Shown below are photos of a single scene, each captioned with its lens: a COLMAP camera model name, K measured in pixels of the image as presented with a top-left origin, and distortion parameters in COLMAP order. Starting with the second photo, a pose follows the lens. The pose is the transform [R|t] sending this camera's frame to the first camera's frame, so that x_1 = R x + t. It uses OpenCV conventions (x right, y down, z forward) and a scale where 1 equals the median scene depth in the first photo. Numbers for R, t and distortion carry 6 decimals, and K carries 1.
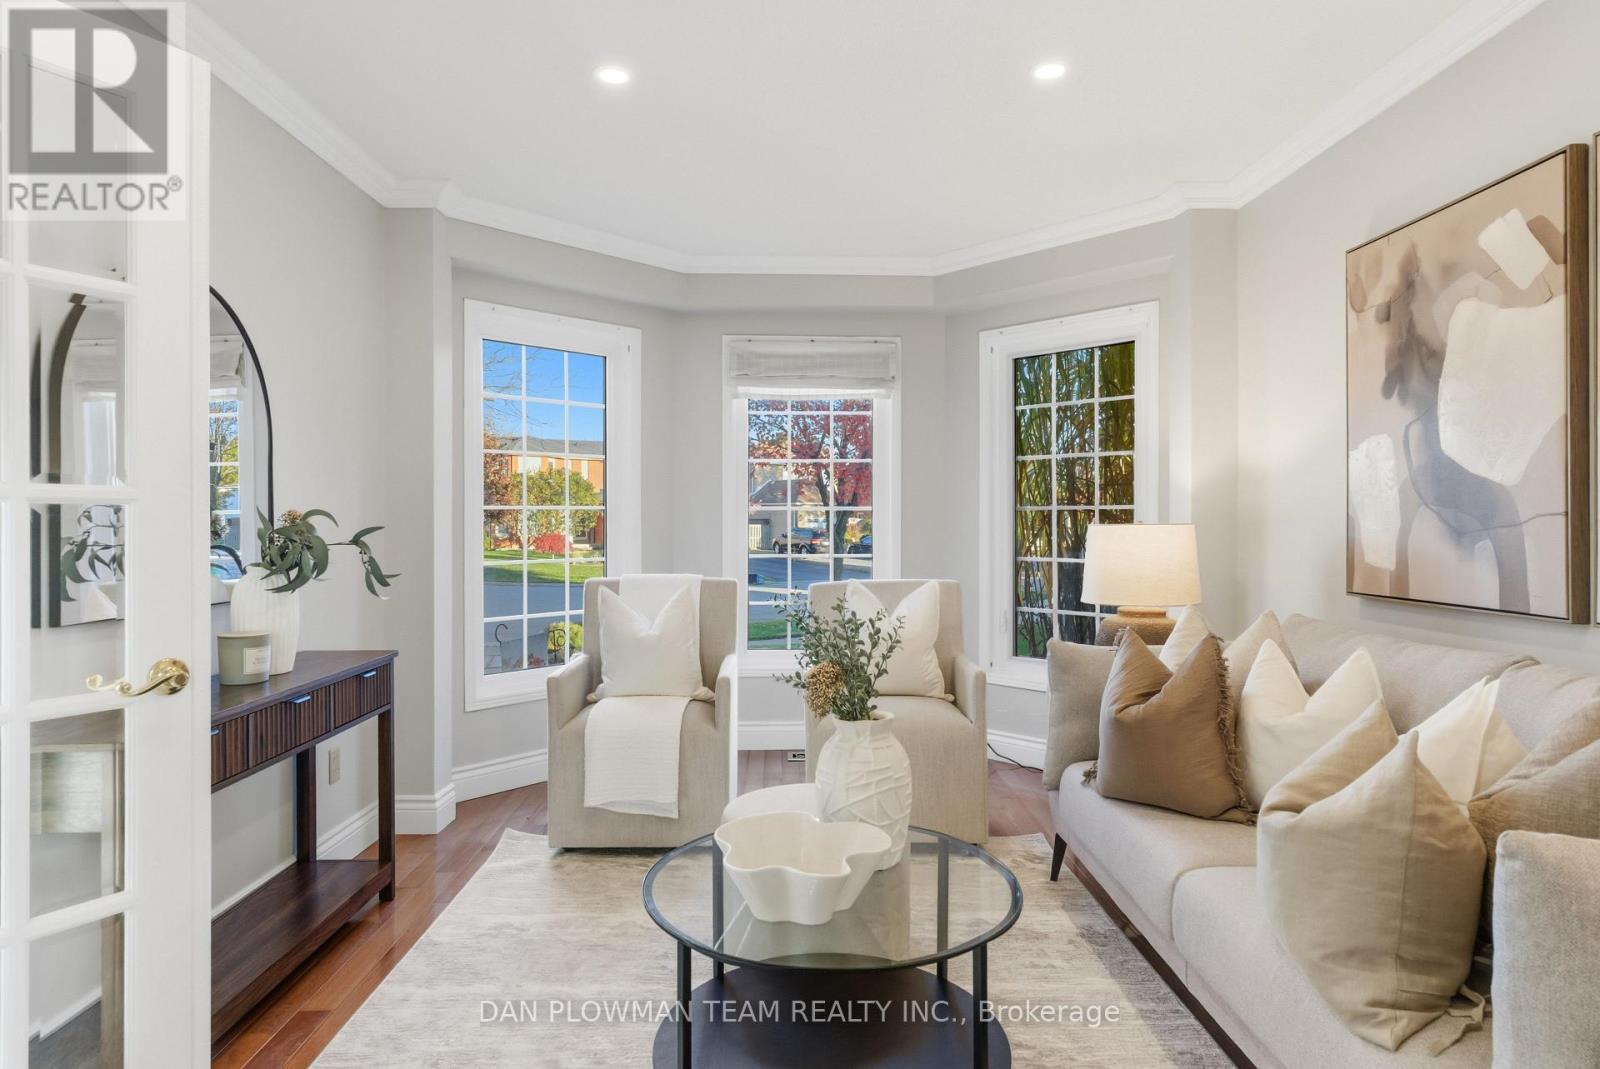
lens RADIAL K [[913.5, 0, 804.9], [0, 913.5, 525.3], [0, 0, 1]] dist [-0.002621, 0.000826]
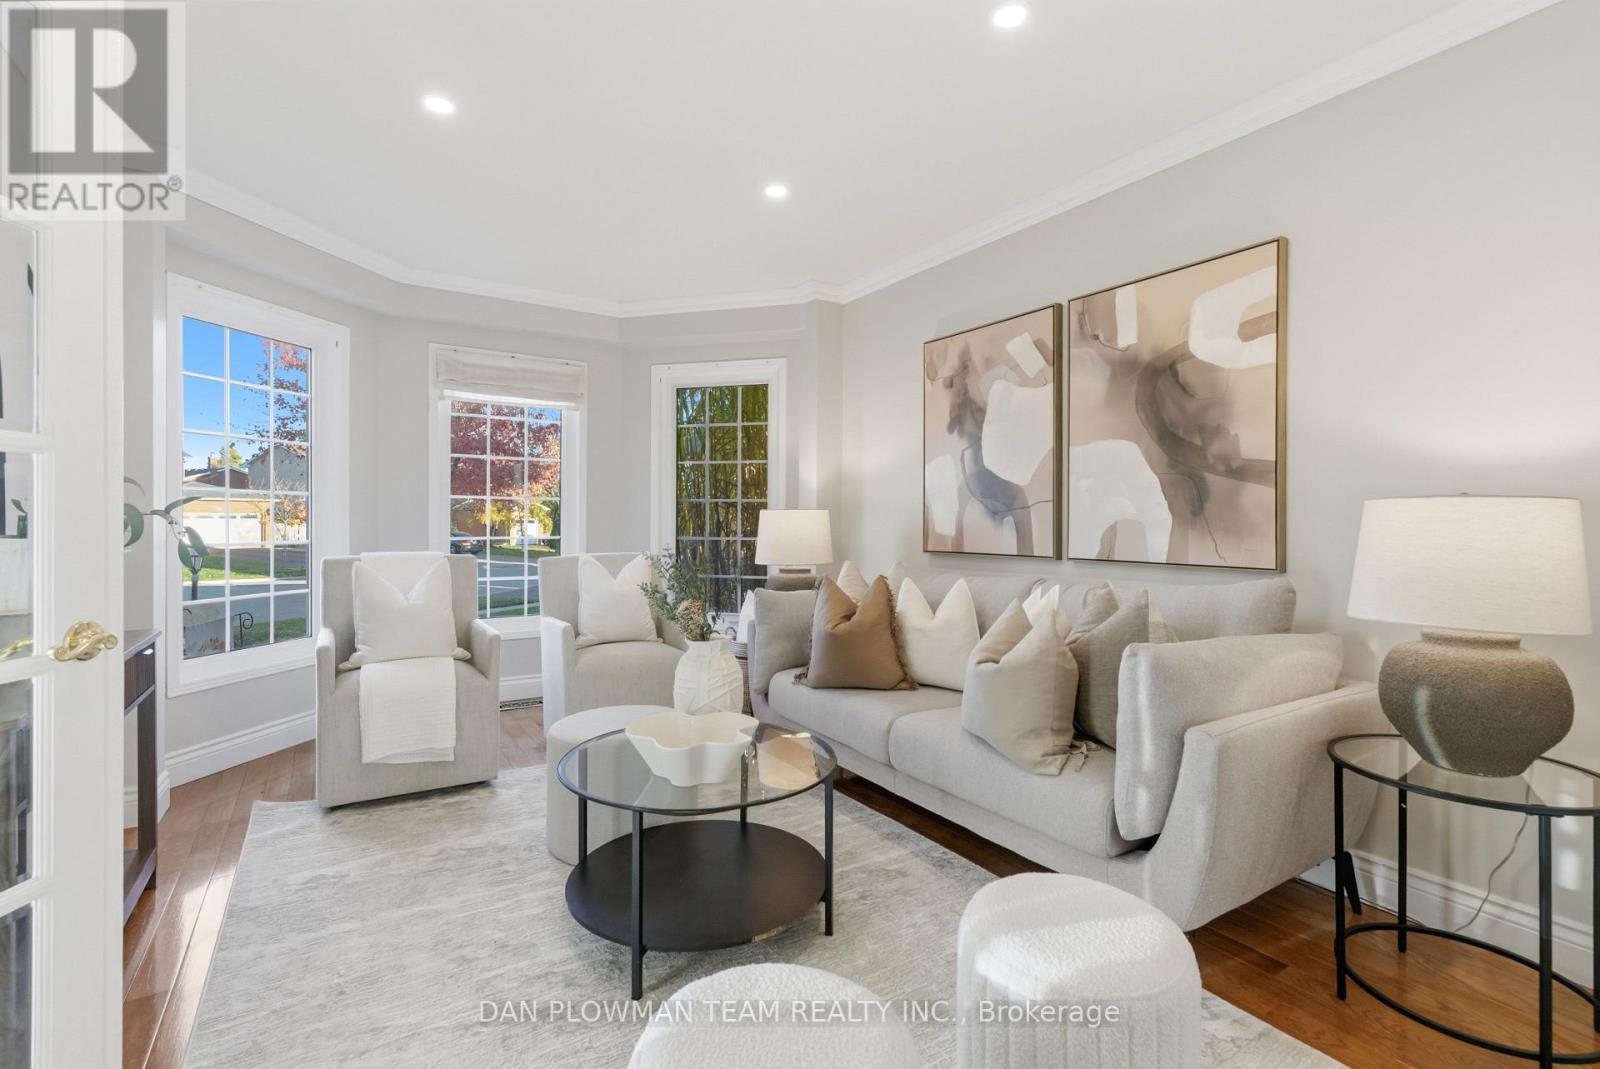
lens RADIAL K [[730.4, 0, 797.1], [0, 730.4, 527.1], [0, 0, 1]] dist [-0.008565, 0.000548]
pose [[0.859469, 0.000090, 0.511187, -0.277092], [-0.001797, 0.999994, 0.002847, 0.027621], [-0.511184, -0.003365, 0.859465, -0.008302]]
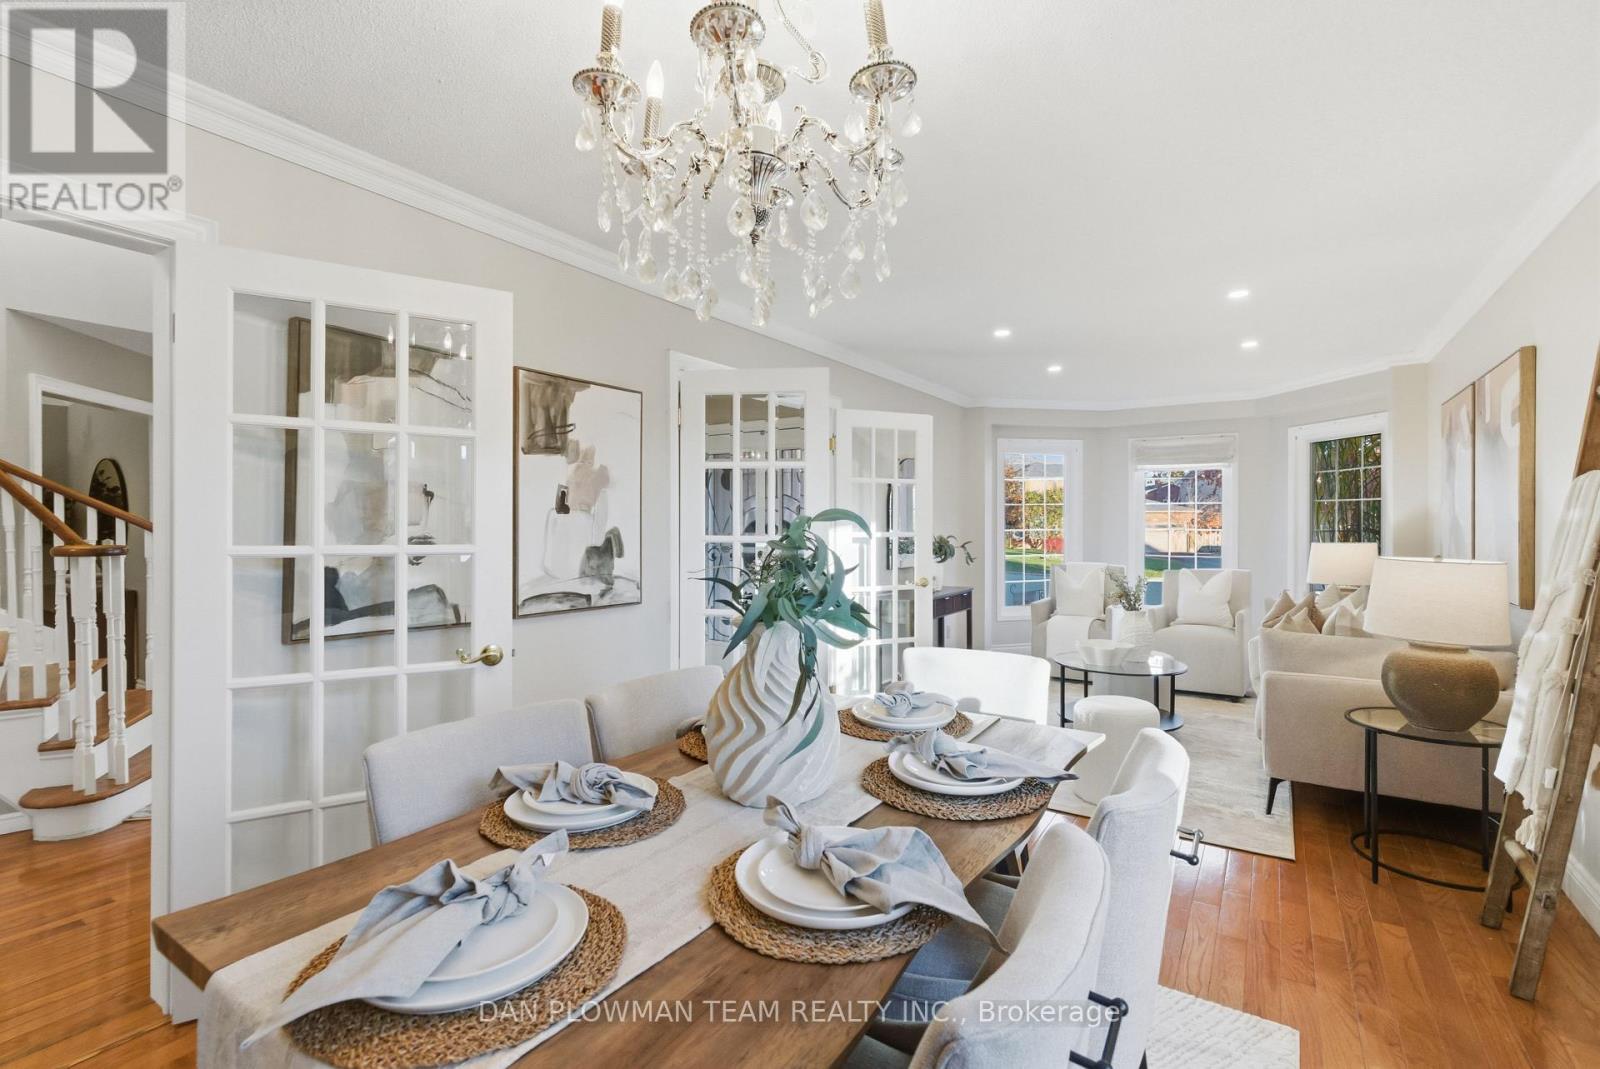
lens RADIAL K [[730.4, 0, 800.0], [0, 730.4, 531.5], [0, 0, 1]] dist [-0.008565, 0.000548]
pose [[0.818334, 0.005121, -0.574721, 0.385583], [-0.002736, 0.999984, 0.005015, -0.036633], [0.574737, -0.002532, 0.818334, -1.095387]]
